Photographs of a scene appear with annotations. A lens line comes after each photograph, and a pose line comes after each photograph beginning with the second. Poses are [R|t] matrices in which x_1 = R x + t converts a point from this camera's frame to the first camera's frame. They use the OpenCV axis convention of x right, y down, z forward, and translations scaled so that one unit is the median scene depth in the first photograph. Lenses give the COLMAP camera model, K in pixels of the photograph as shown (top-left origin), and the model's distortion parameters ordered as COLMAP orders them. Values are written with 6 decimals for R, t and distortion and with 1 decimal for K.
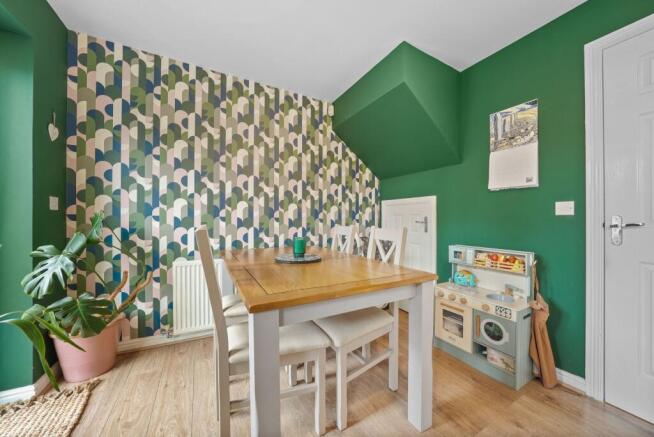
lens RADIAL K [[231.4, 0, 324.4], [0, 231.4, 219.5], [0, 0, 1]] dist [-0.010656, 0.001273]
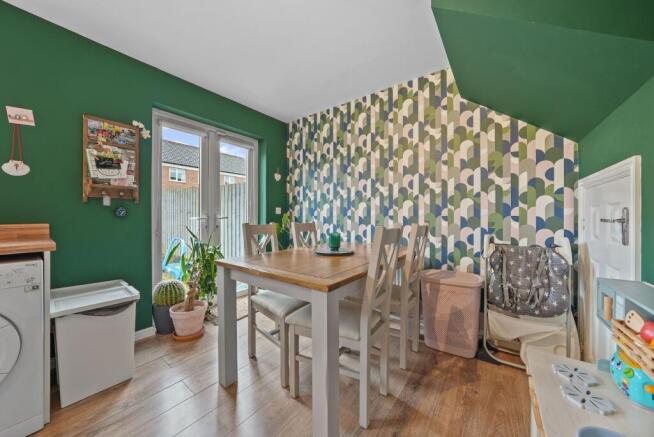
lens RADIAL K [[231.4, 0, 323.3], [0, 231.4, 219.1], [0, 0, 1]] dist [-0.010656, 0.001273]
pose [[0.416910, -0.003187, -0.908942, 0.523473], [0.002046, 0.999995, -0.002567, 0.007674], [0.908945, -0.000789, 0.416914, 0.277323]]
